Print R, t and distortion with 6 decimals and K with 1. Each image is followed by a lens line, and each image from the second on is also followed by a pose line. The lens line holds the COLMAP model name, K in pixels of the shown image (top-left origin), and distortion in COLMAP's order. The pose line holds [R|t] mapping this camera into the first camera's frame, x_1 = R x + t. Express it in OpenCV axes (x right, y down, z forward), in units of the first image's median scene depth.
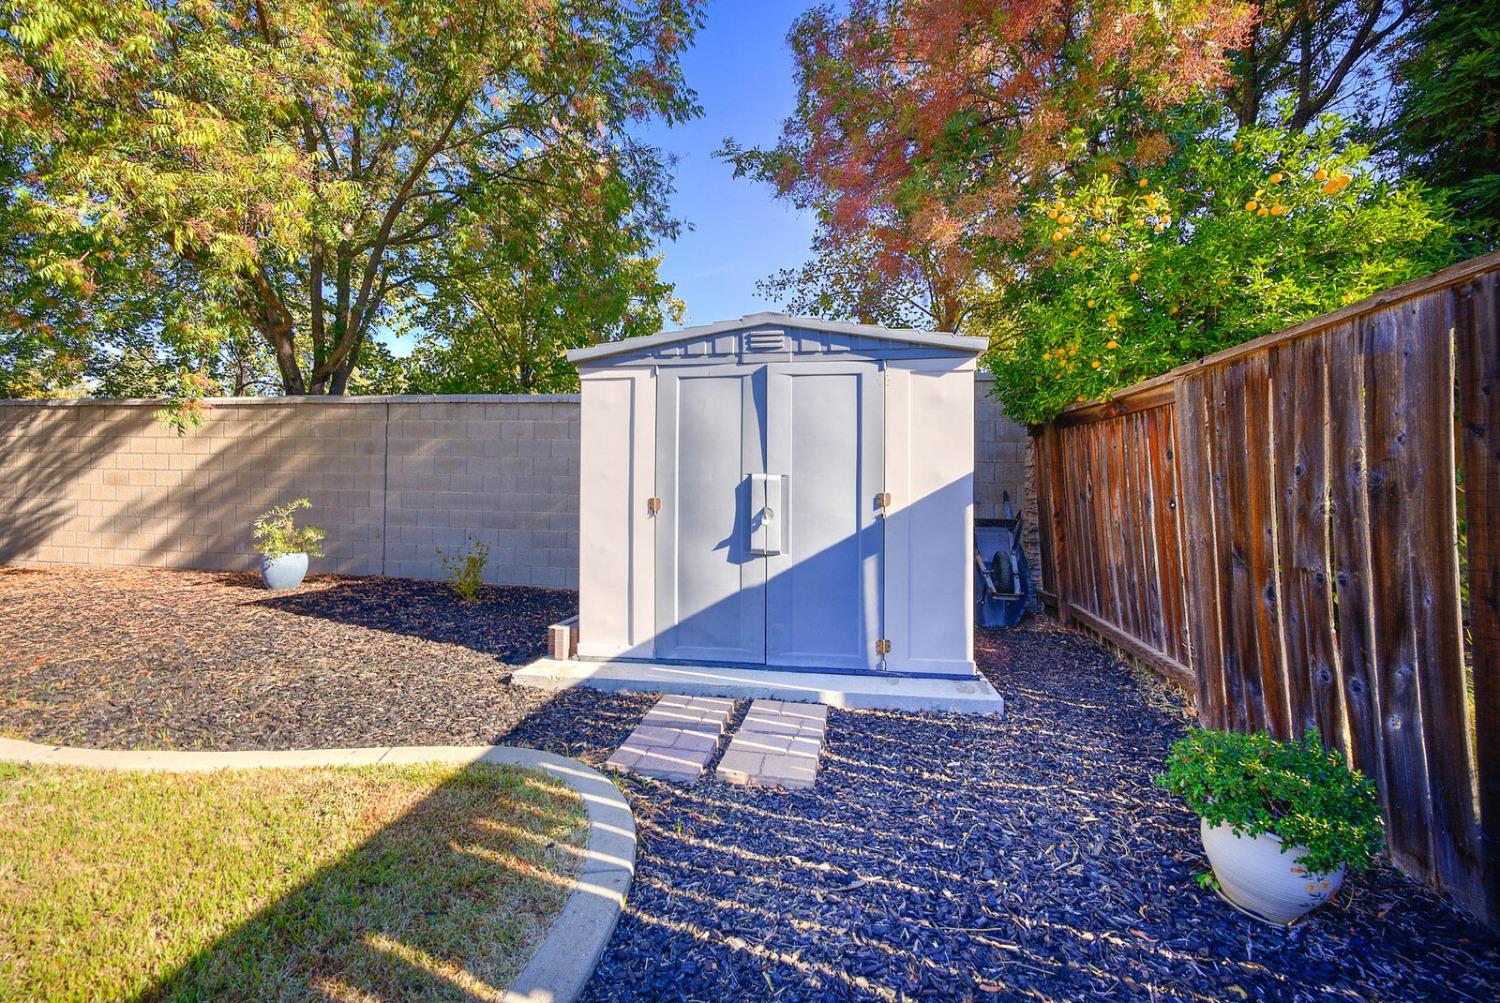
lens RADIAL K [[605.0, 0, 751.1], [0, 605.0, 497.2], [0, 0, 1]] dist [-0.008894, -0.001684]
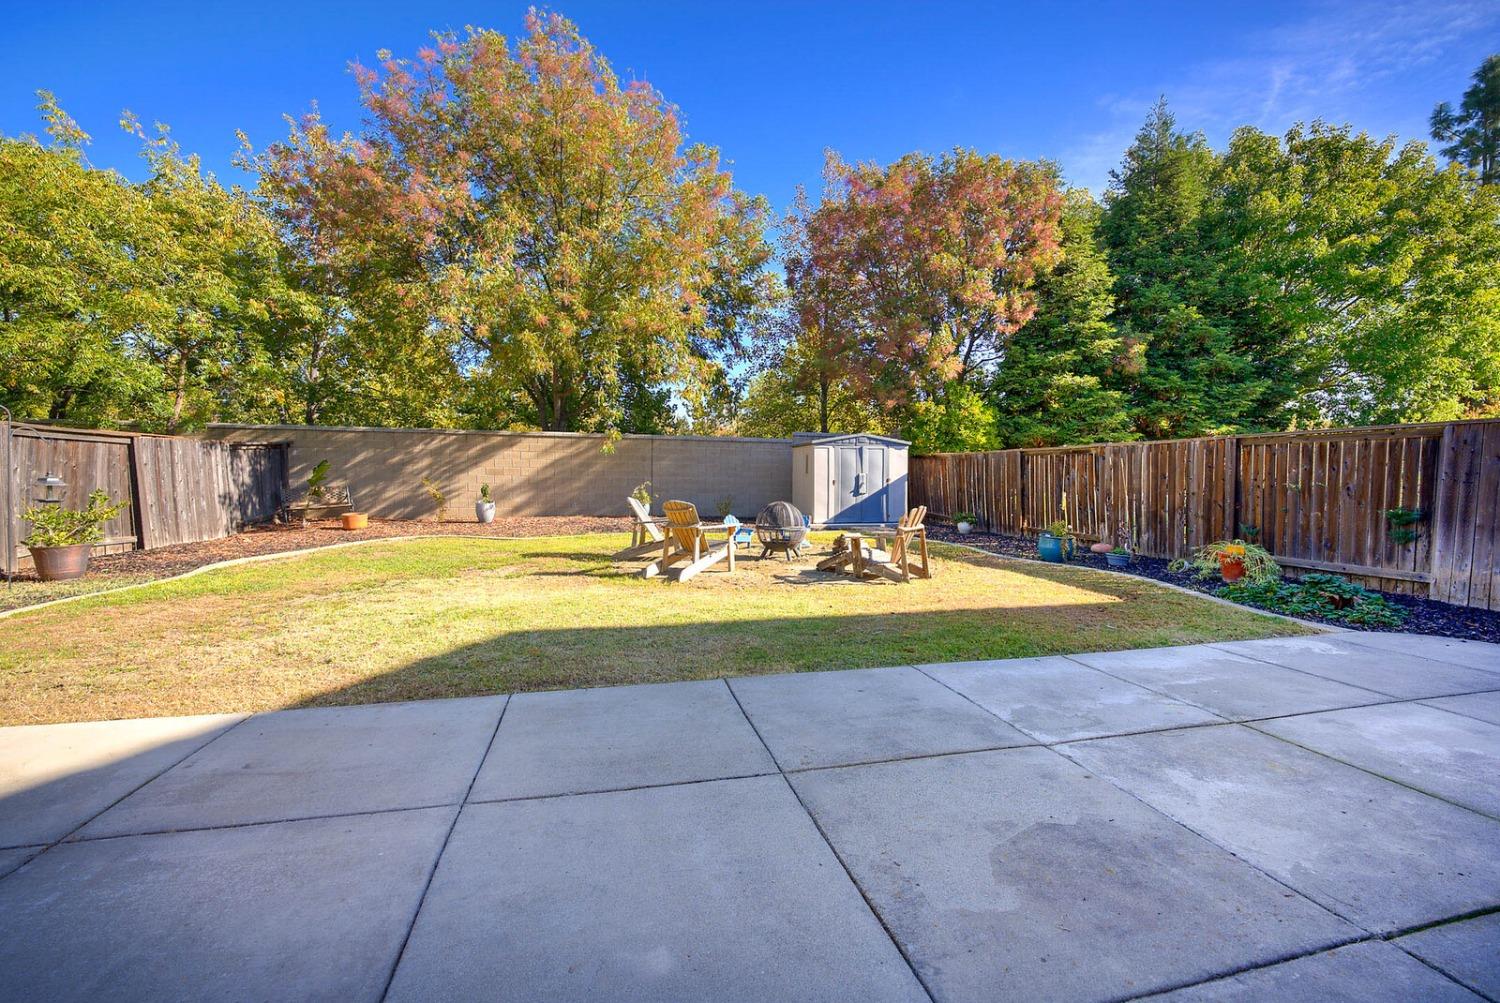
lens RADIAL K [[605.0, 0, 754.9], [0, 605.0, 501.8], [0, 0, 1]] dist [-0.008894, -0.001684]
pose [[0.923485, -0.025350, 0.382796, -2.072128], [0.006926, 0.998753, 0.049432, -0.054354], [-0.383571, -0.042998, 0.922510, -2.310729]]
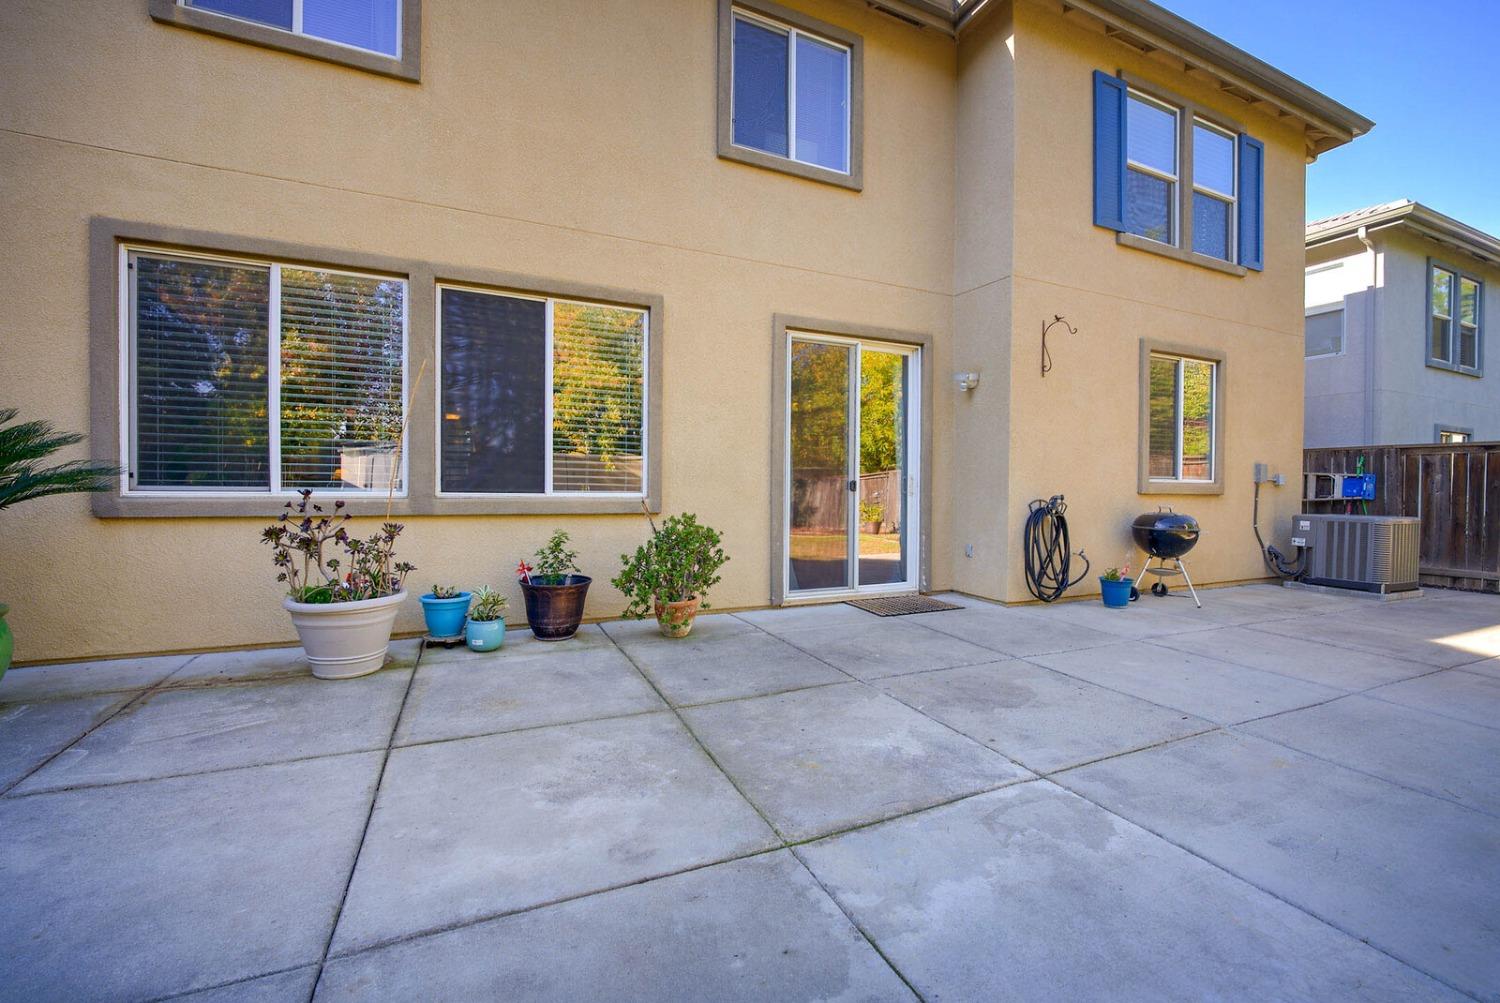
lens RADIAL K [[605.0, 0, 752.9], [0, 605.0, 506.9], [0, 0, 1]] dist [-0.008894, -0.001684]
pose [[-0.837626, -0.011068, -0.546131, -0.882864], [-0.021427, 0.999691, 0.012603, -0.006814], [0.545823, 0.022259, -0.837605, -1.434600]]
